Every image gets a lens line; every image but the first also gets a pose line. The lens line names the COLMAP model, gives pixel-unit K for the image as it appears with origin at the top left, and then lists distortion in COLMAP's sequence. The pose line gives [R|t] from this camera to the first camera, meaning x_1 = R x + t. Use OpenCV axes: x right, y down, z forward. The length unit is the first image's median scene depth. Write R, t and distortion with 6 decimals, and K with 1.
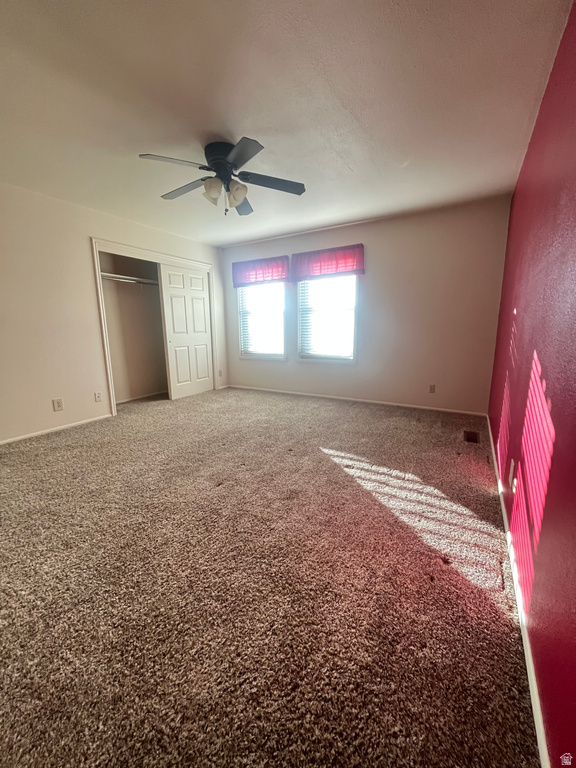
lens RADIAL K [[308.1, 0, 288.4], [0, 308.1, 385.0], [0, 0, 1]] dist [-0.002493, -0.000374]
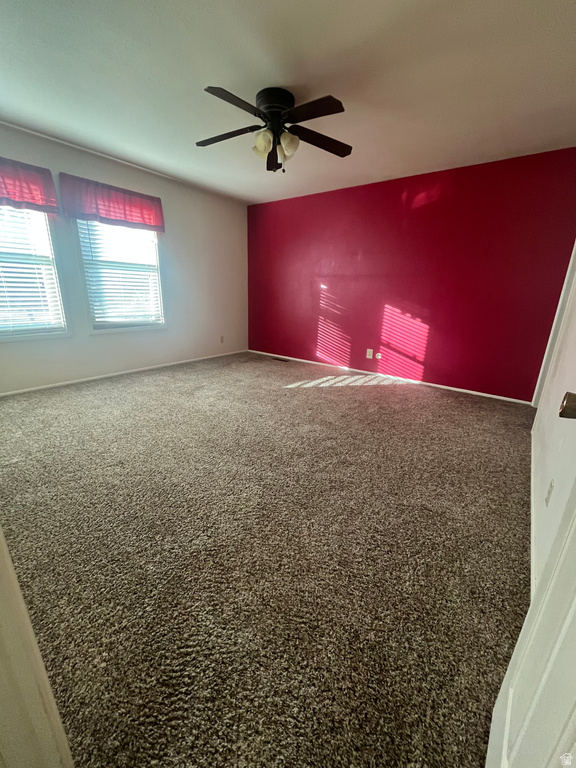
lens RADIAL K [[308.1, 0, 289.1], [0, 308.1, 384.5], [0, 0, 1]] dist [-0.002493, -0.000374]
pose [[0.120405, -0.278487, 0.952863, -1.096537], [0.152606, 0.953629, 0.259428, -0.138707], [-0.980925, 0.114176, 0.157320, 0.748087]]
